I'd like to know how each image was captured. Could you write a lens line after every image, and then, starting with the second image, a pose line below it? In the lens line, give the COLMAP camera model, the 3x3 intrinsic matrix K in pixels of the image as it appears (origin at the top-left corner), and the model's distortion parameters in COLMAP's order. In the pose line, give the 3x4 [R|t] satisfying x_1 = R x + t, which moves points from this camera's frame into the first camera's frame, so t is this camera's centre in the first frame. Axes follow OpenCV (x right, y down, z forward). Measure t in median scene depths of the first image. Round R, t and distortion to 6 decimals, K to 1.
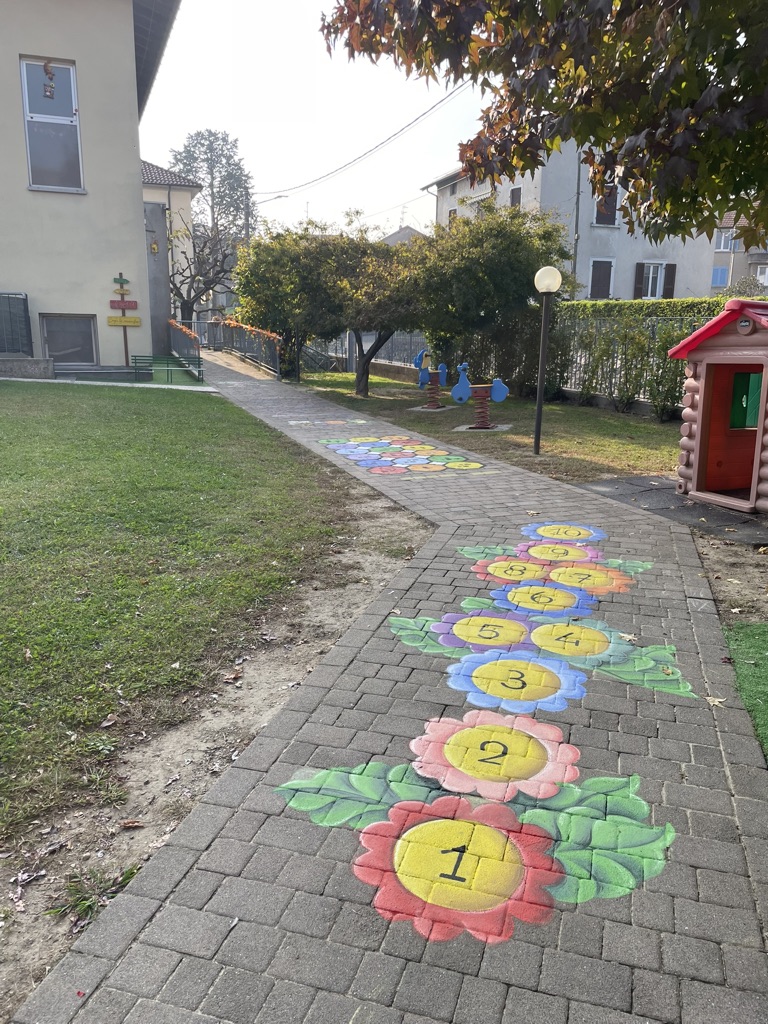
lens RADIAL K [[774.2, 0, 390.0], [0, 774.2, 502.1], [0, 0, 1]] dist [0.082025, -0.107419]
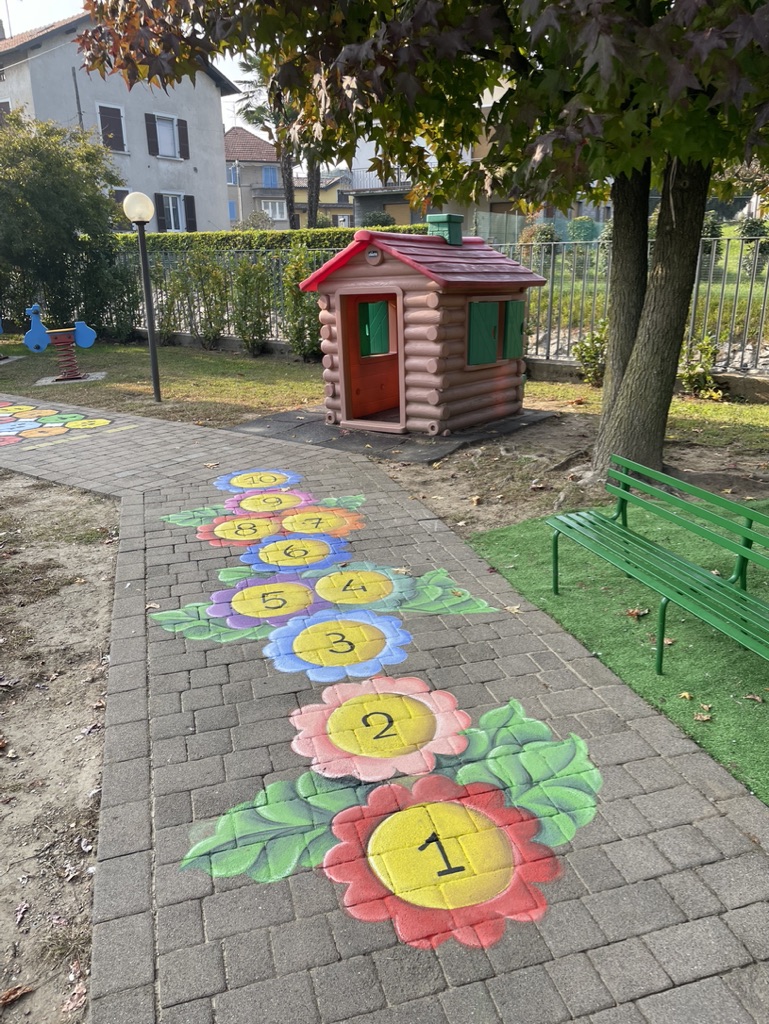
lens RADIAL K [[774.2, 0, 394.2], [0, 774.2, 505.6], [0, 0, 1]] dist [0.082025, -0.107419]
pose [[0.830795, -0.186523, 0.524394, -0.124247], [0.143118, 0.982085, 0.122579, -0.020110], [-0.537864, -0.026787, 0.842606, 0.092209]]
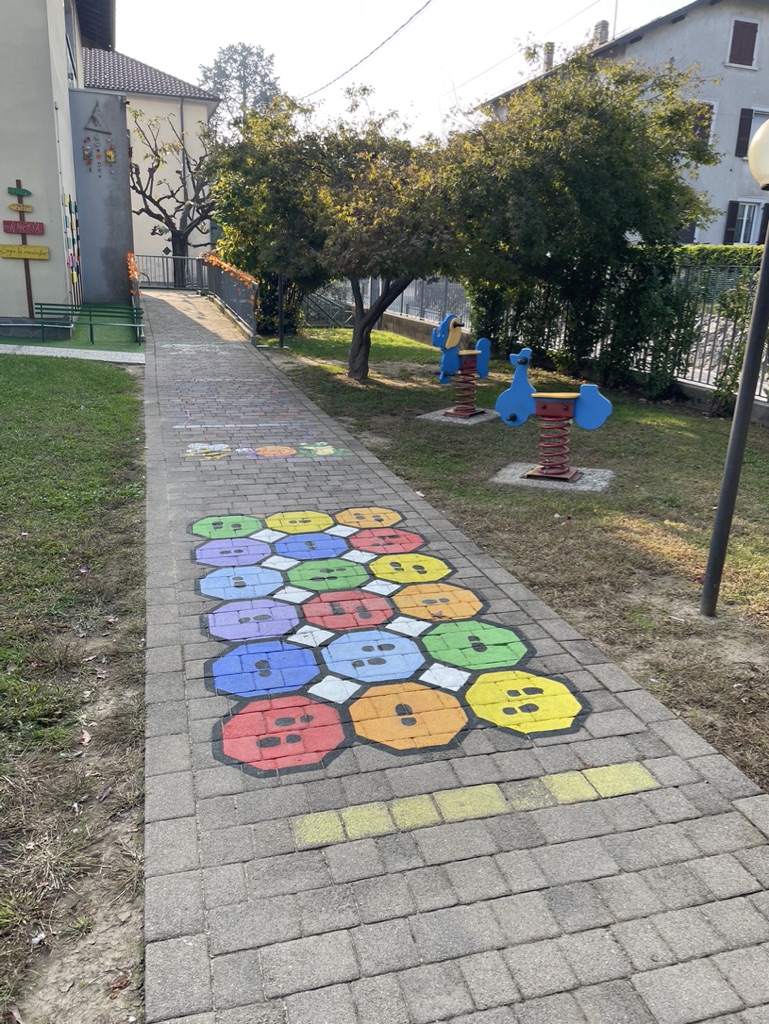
lens RADIAL K [[774.2, 0, 393.8], [0, 774.2, 499.0], [0, 0, 1]] dist [0.082025, -0.107419]
pose [[0.998123, 0.041356, -0.045160, 0.066309], [-0.038387, 0.997163, 0.064756, -0.196662], [0.047710, -0.062901, 0.996879, 0.857111]]
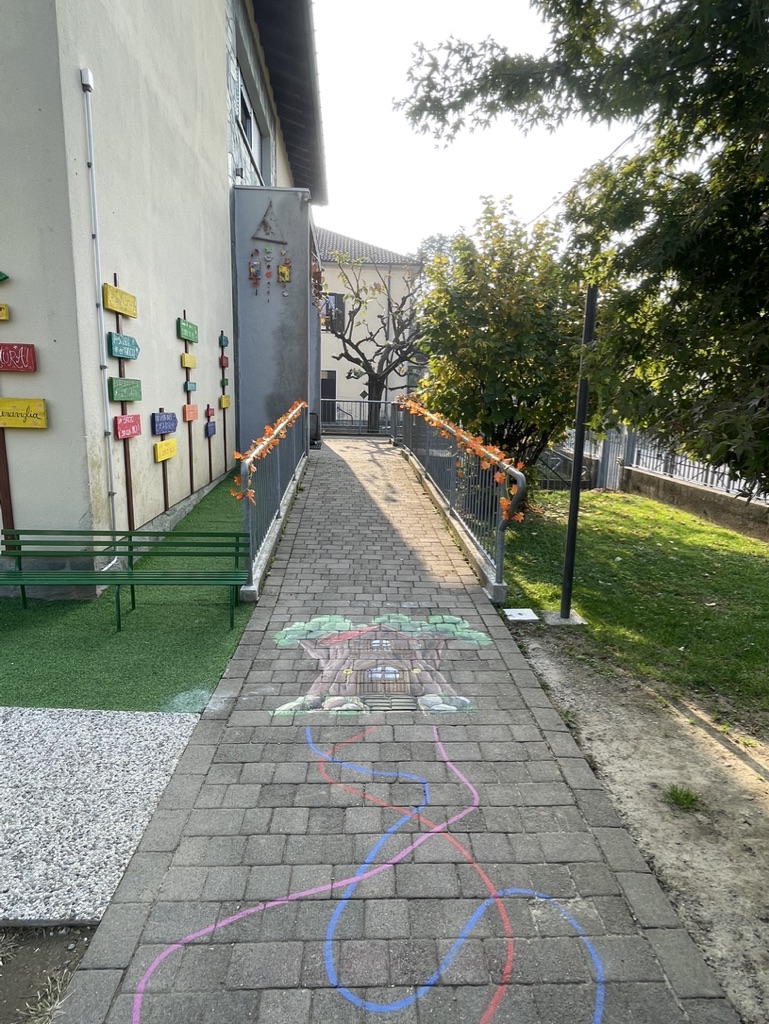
lens RADIAL K [[569.2, 0, 383.9], [0, 569.2, 507.8], [0, 0, 1]] dist [0.008749, 0.000825]
pose [[0.951529, 0.067434, -0.300076, -0.362524], [-0.078555, 0.996593, -0.025137, -0.551552], [0.297358, 0.047491, 0.953584, 2.300103]]
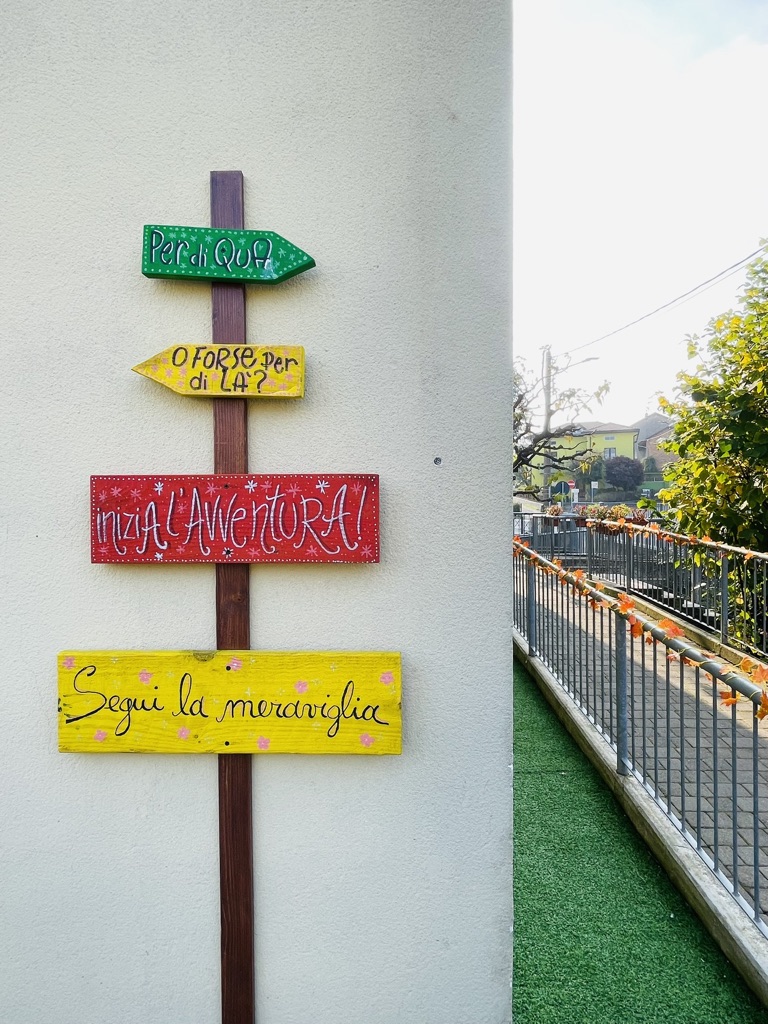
lens RADIAL K [[569.2, 0, 382.4], [0, 569.2, 510.3], [0, 0, 1]] dist [0.008749, 0.000825]
pose [[0.932566, -0.015437, -0.360669, -0.824454], [-0.062789, 0.976921, -0.204165, -0.658187], [0.355497, 0.213044, 0.910074, 2.587198]]
